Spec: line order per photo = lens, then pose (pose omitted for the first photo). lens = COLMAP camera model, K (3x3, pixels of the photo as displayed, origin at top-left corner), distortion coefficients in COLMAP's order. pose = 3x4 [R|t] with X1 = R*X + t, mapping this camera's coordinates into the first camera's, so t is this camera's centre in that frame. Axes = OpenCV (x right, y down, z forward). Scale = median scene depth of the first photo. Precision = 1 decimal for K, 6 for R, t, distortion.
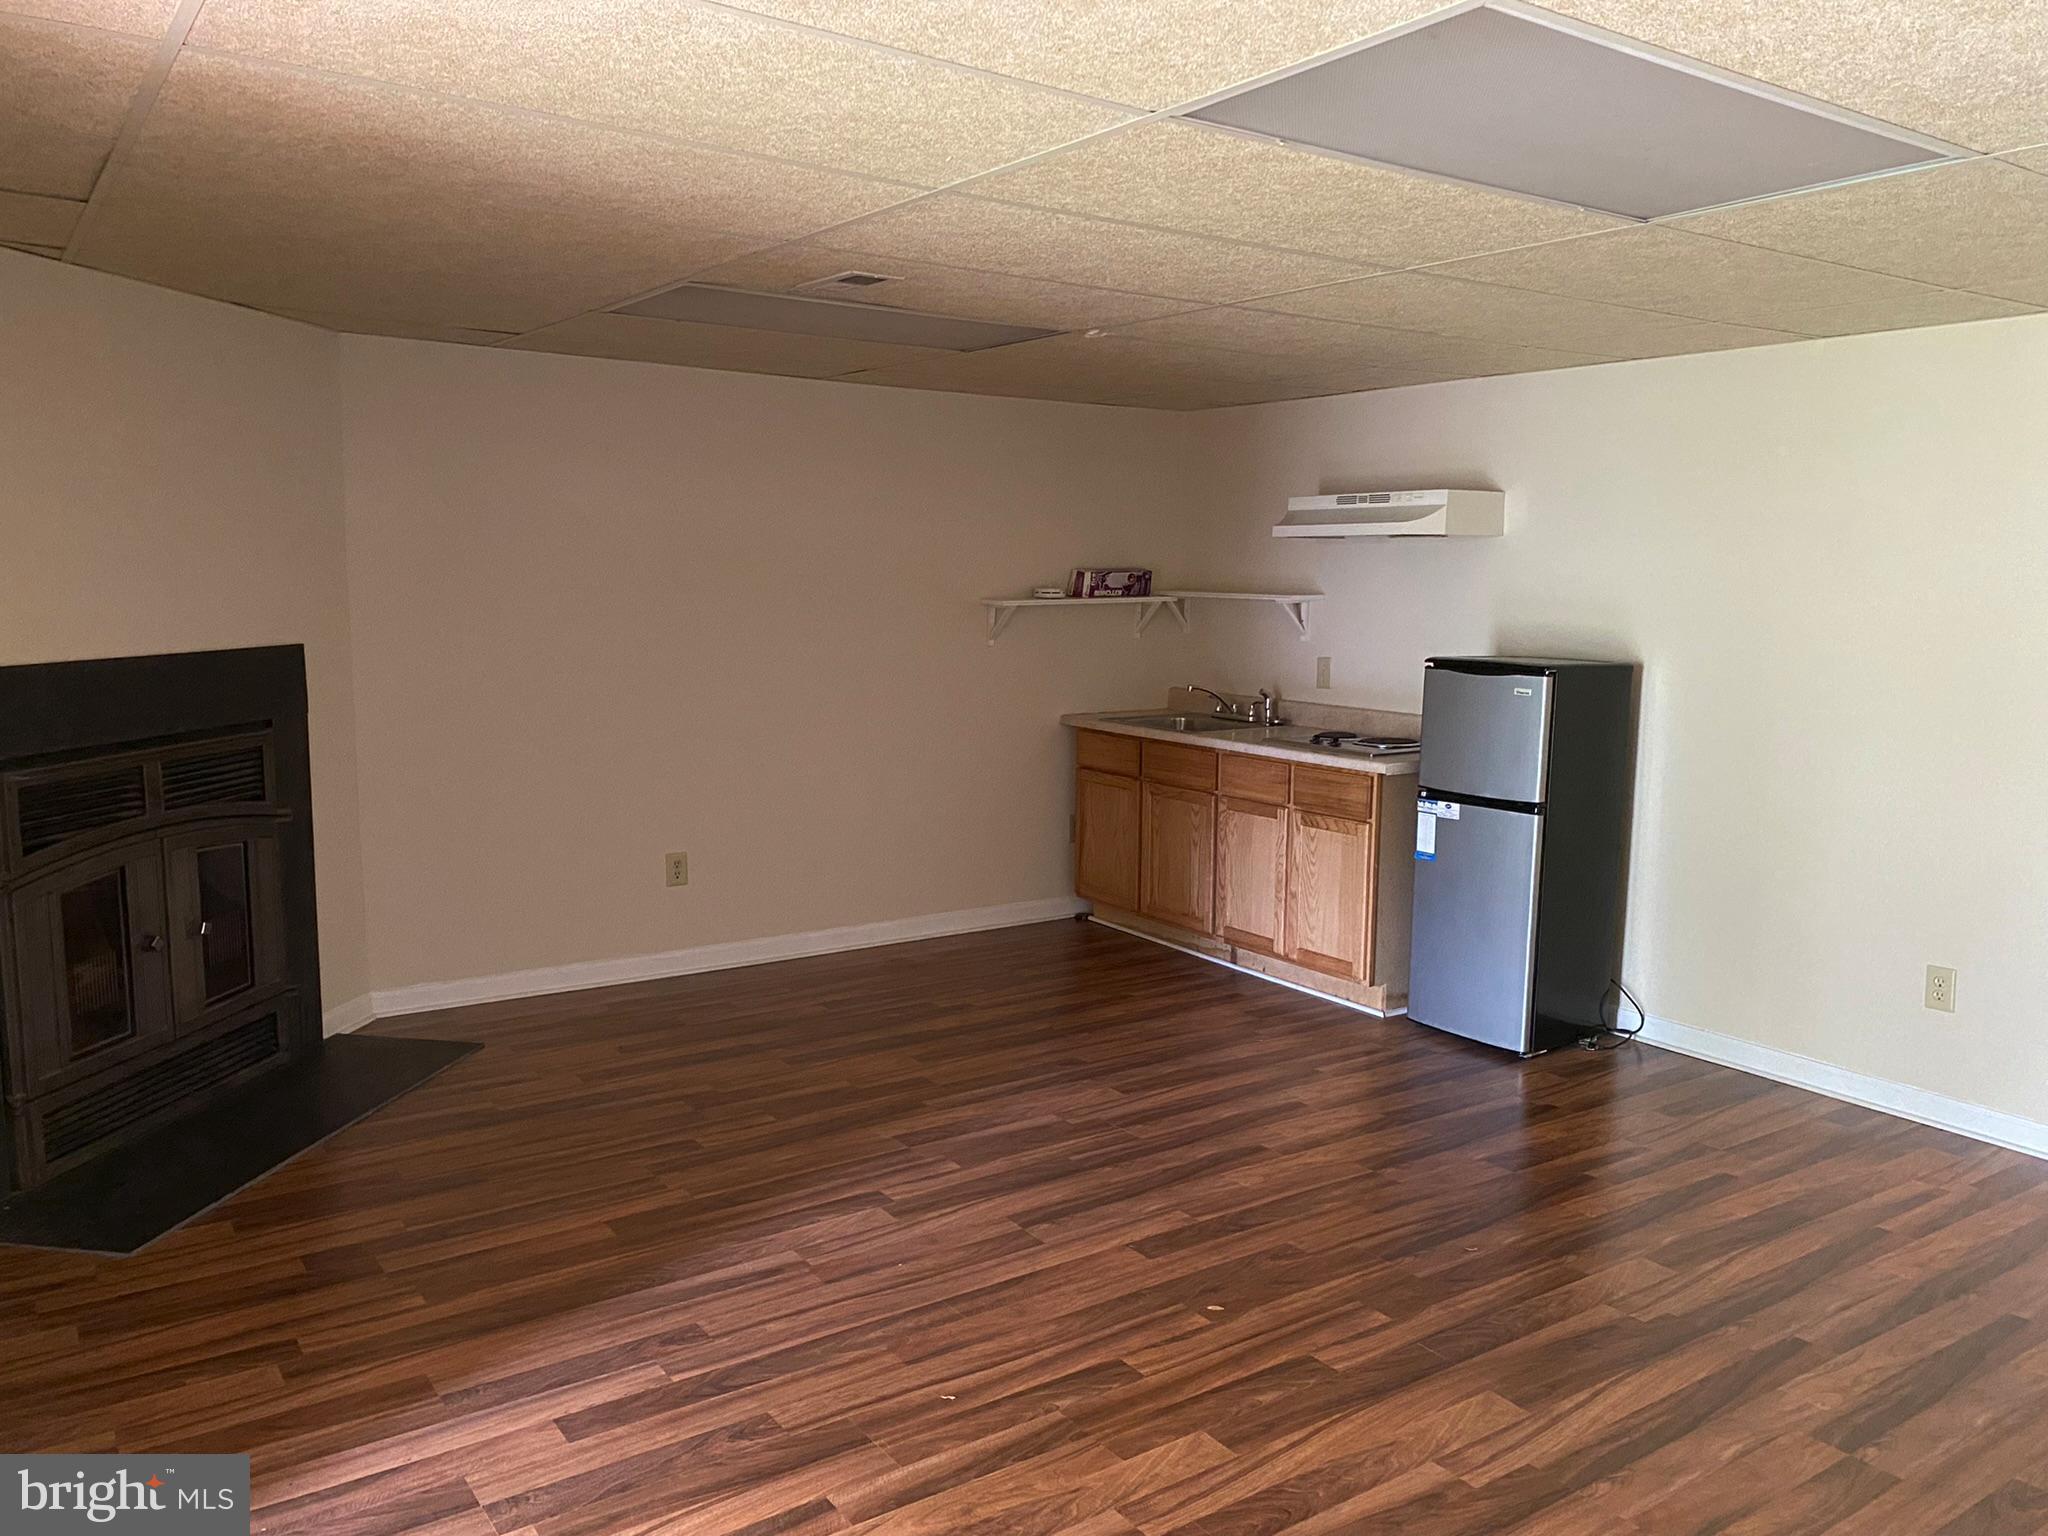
lens RADIAL K [[1557.0, 0, 1025.9], [0, 1557.0, 771.1], [0, 0, 1]] dist [0.061101, -0.032201]
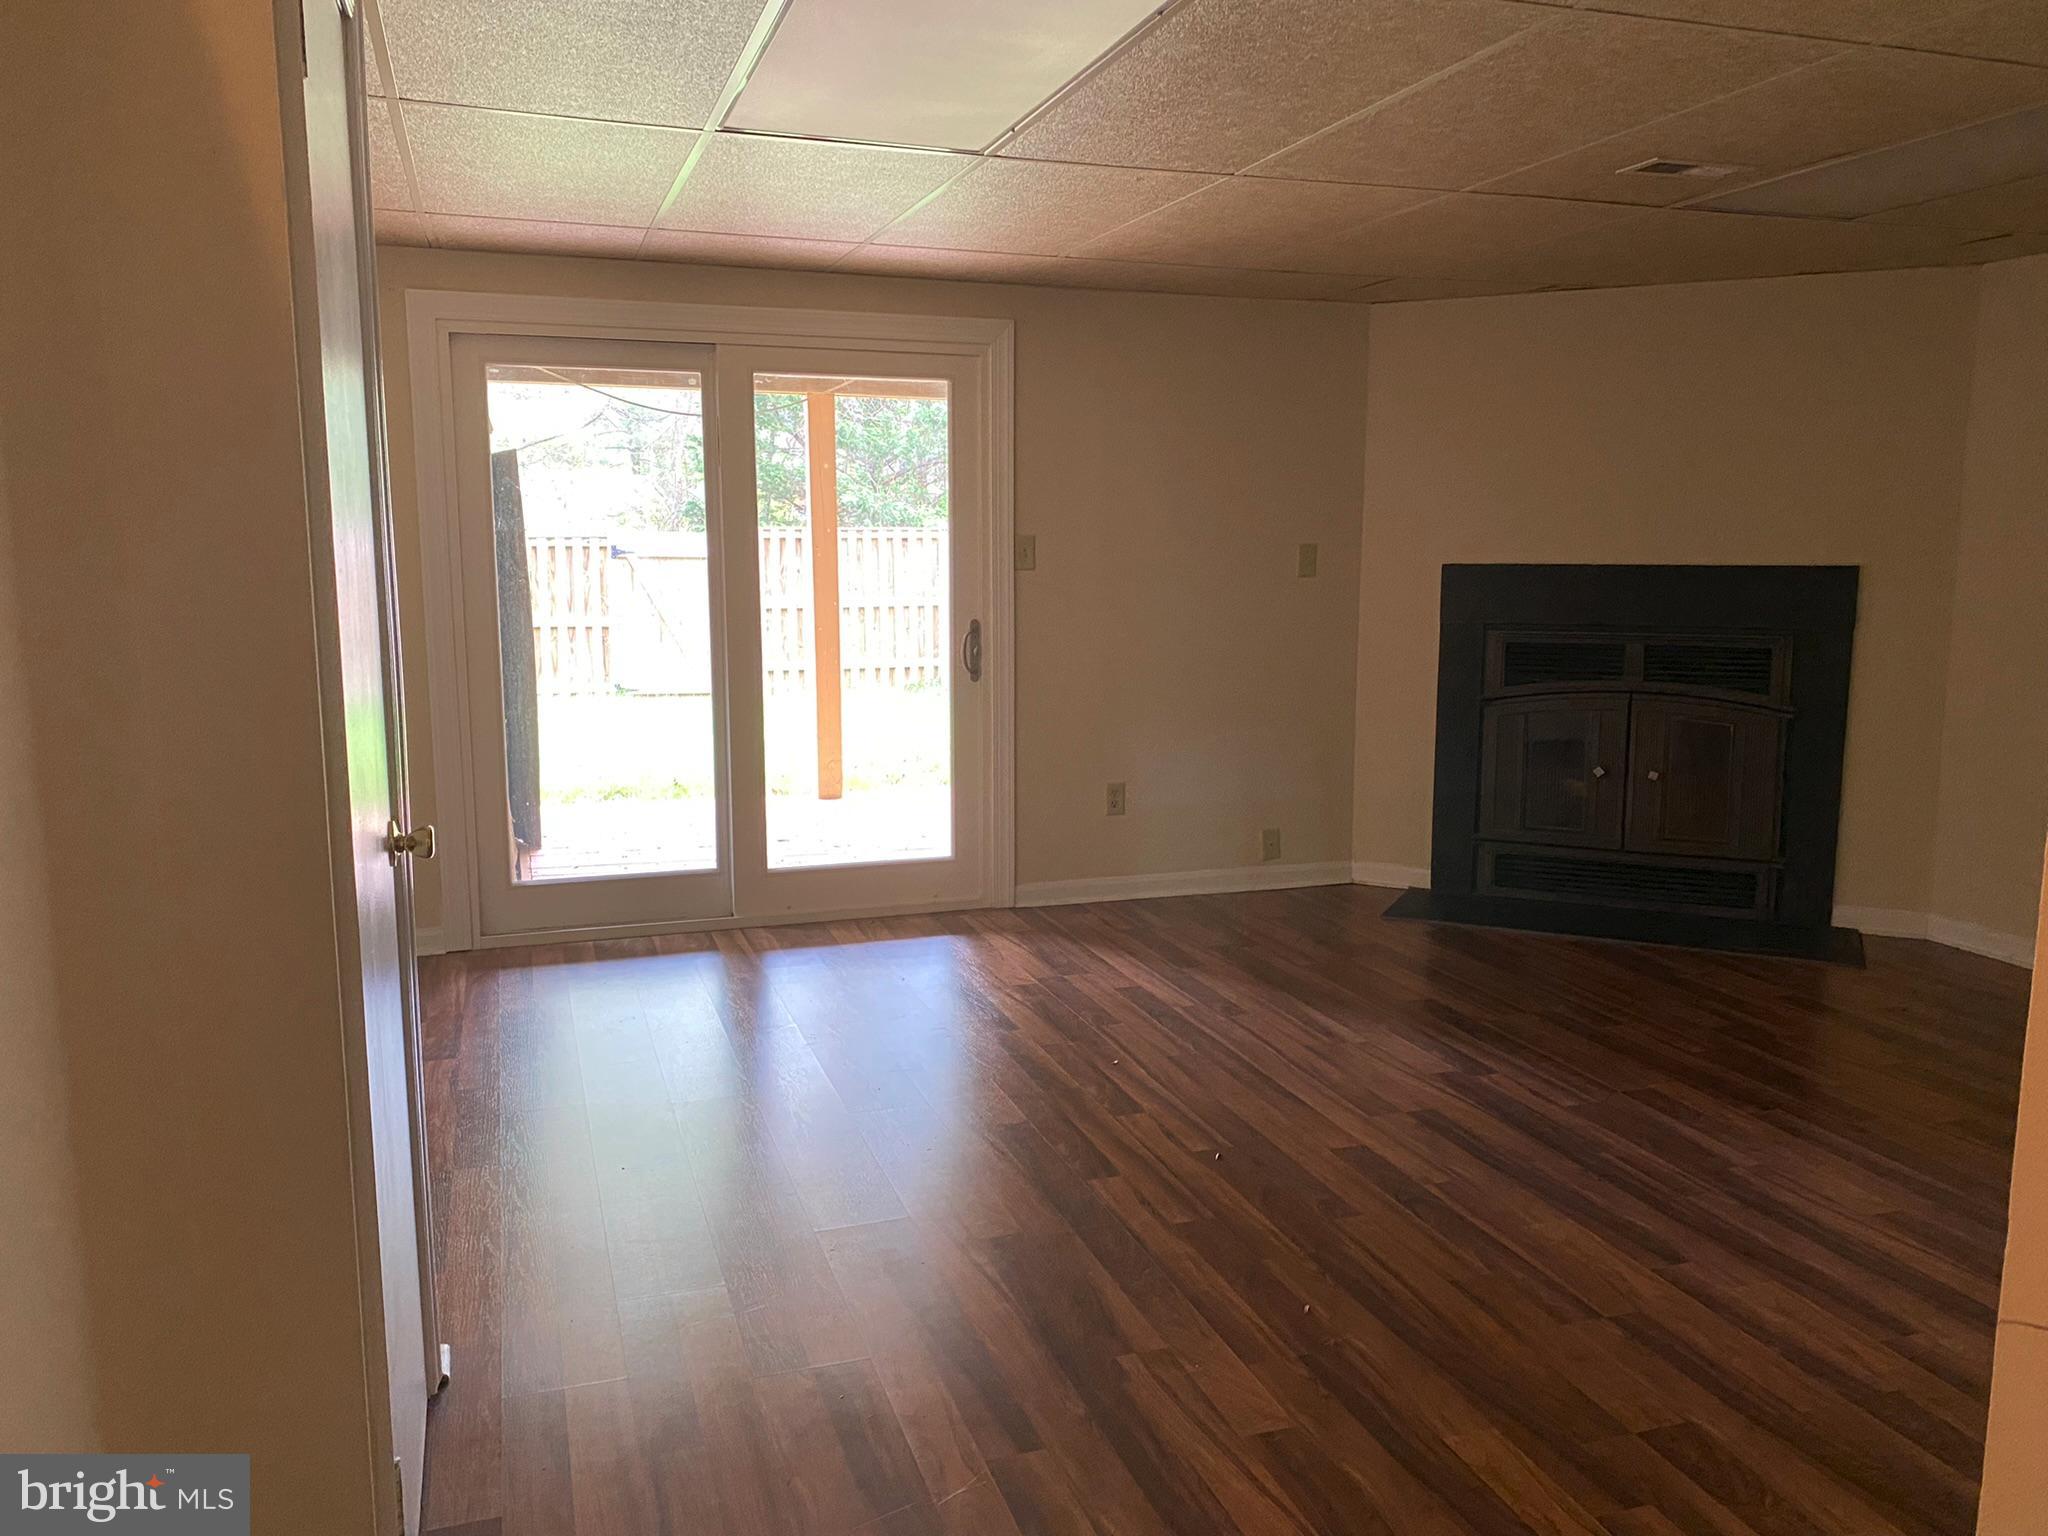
lens RADIAL K [[1557.0, 0, 1024.6], [0, 1557.0, 767.9], [0, 0, 1]] dist [0.061101, -0.032201]
pose [[-0.288628, 0.125490, -0.949182, 1.068805], [-0.127877, 0.977439, 0.168111, -0.072429], [0.948863, 0.169900, -0.266069, 1.049848]]
